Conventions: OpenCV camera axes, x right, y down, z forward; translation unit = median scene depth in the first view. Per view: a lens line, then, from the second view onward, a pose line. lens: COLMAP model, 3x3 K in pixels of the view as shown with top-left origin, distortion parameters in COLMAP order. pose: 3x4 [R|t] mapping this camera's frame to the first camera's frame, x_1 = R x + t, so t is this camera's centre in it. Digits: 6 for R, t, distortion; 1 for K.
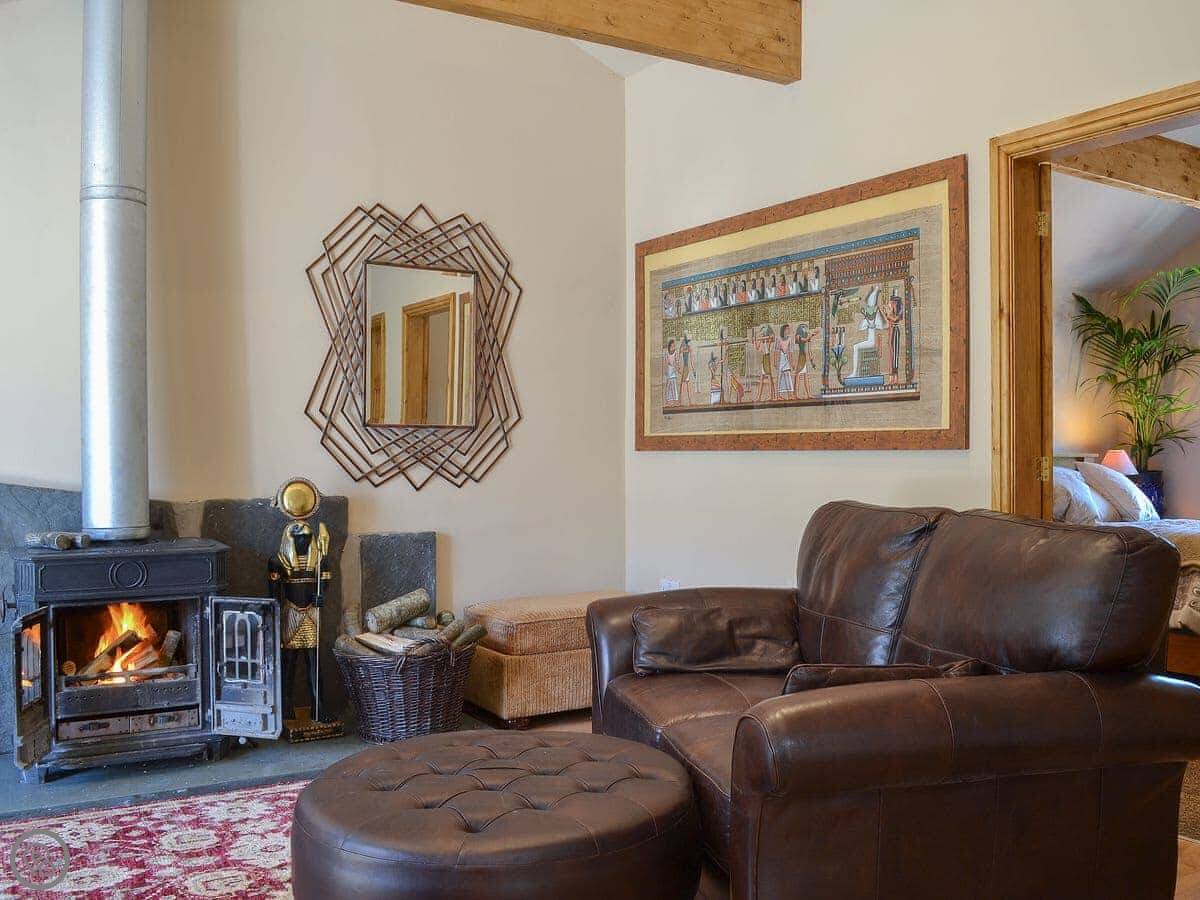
lens RADIAL K [[1092.5, 0, 618.9], [0, 1092.5, 470.9], [0, 0, 1]] dist [-0.082685, 0.000000]
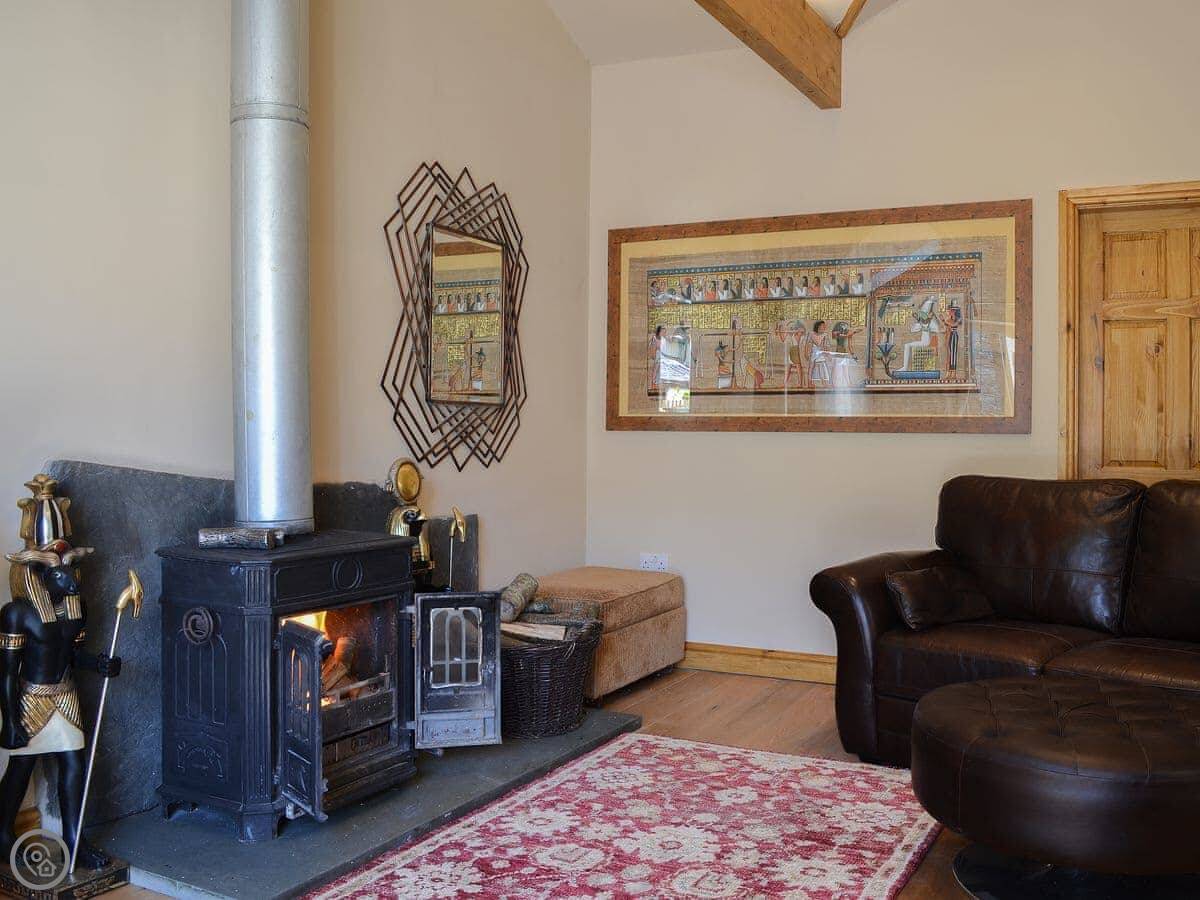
lens RADIAL K [[1092.5, 0, 597.5], [0, 1092.5, 442.3], [0, 0, 1]] dist [-0.082685, 0.000000]
pose [[0.864961, 0.003349, 0.501828, -0.676963], [-0.000675, 0.999985, -0.005509, -0.002202], [-0.501839, 0.004426, 0.864950, 0.152749]]
